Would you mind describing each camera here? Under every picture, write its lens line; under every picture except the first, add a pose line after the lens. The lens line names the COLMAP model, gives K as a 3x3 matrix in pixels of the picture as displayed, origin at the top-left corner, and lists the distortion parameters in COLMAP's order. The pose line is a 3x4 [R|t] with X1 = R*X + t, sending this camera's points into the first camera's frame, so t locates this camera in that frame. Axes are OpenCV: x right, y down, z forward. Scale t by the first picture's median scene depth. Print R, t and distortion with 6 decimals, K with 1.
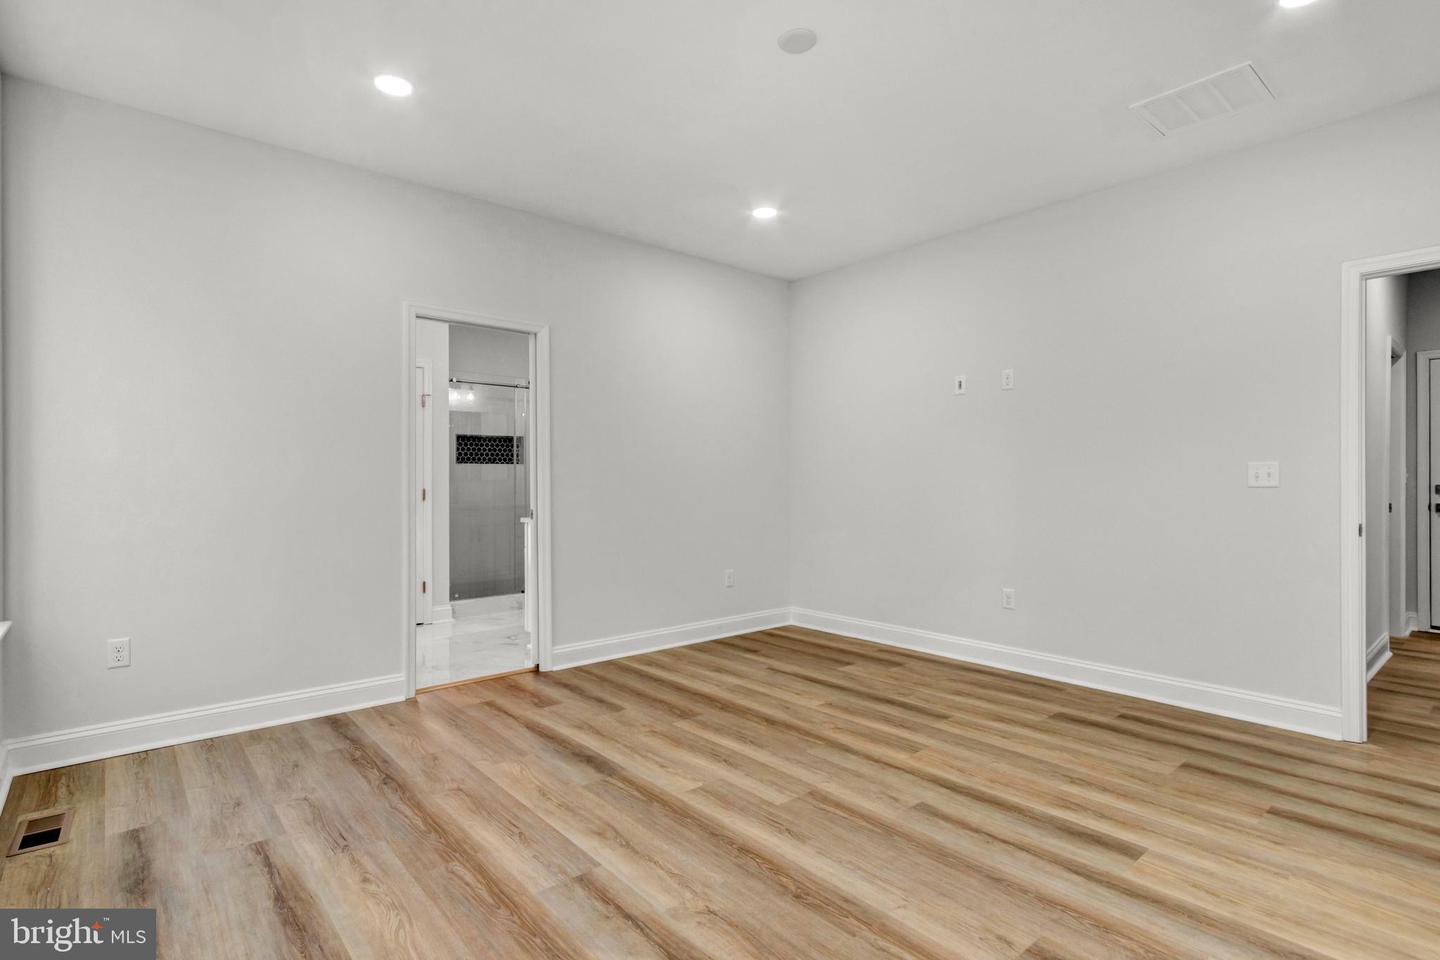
lens RADIAL K [[676.9, 0, 711.3], [0, 676.9, 479.9], [0, 0, 1]] dist [0.000820, -0.001010]
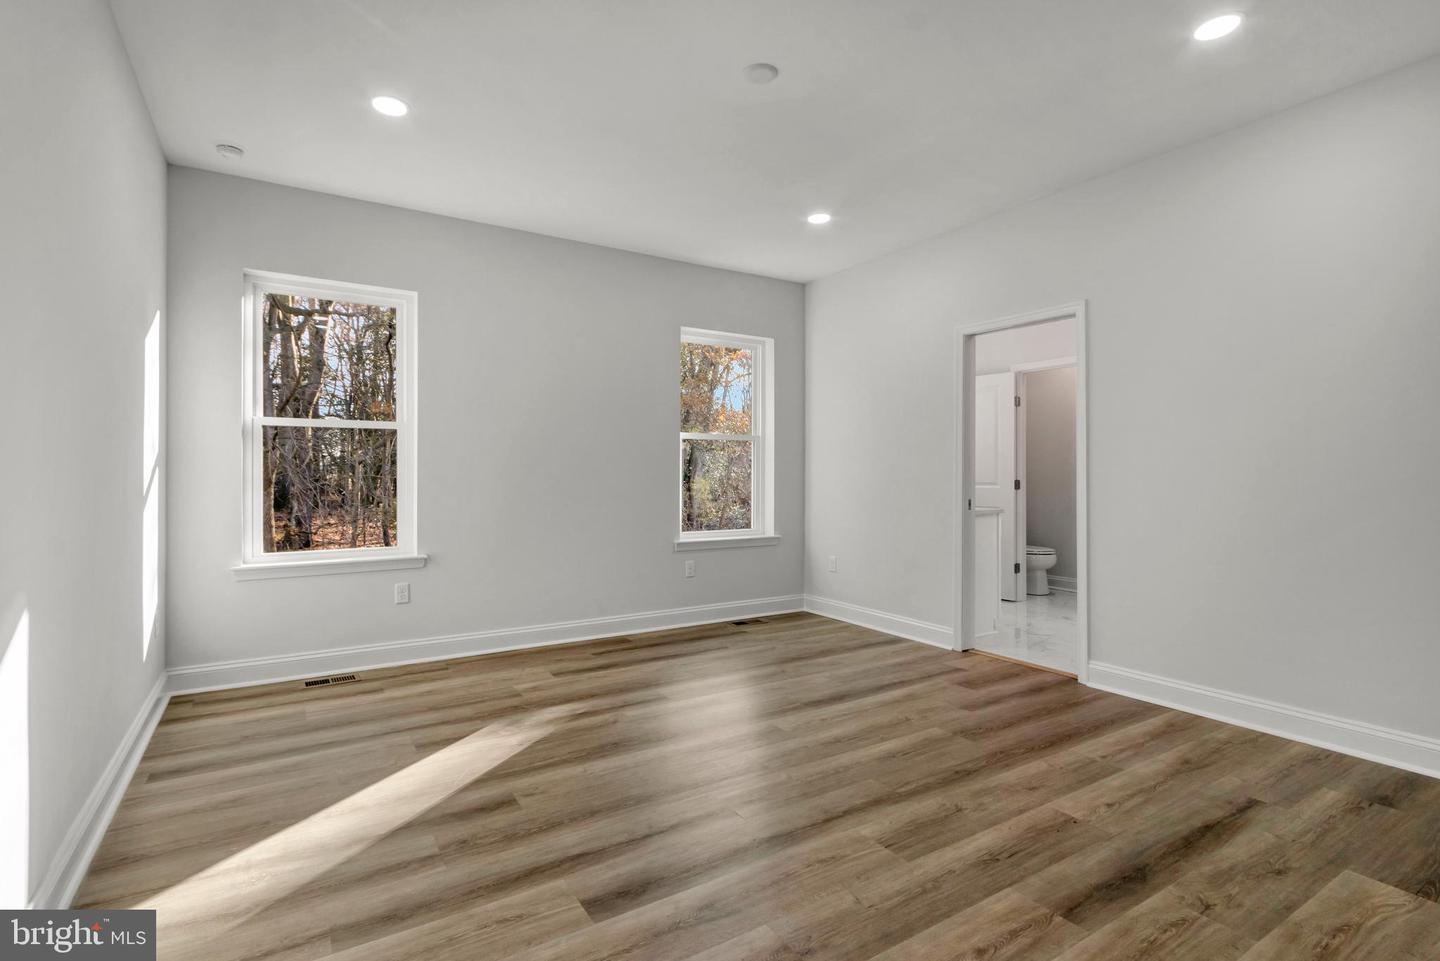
lens RADIAL K [[676.9, 0, 709.7], [0, 676.9, 473.8], [0, 0, 1]] dist [0.000820, -0.001010]
pose [[-0.111339, 0.007254, -0.993756, 0.918275], [-0.003621, 0.999964, 0.007705, -0.004192], [0.993776, 0.004456, -0.111309, 0.781244]]
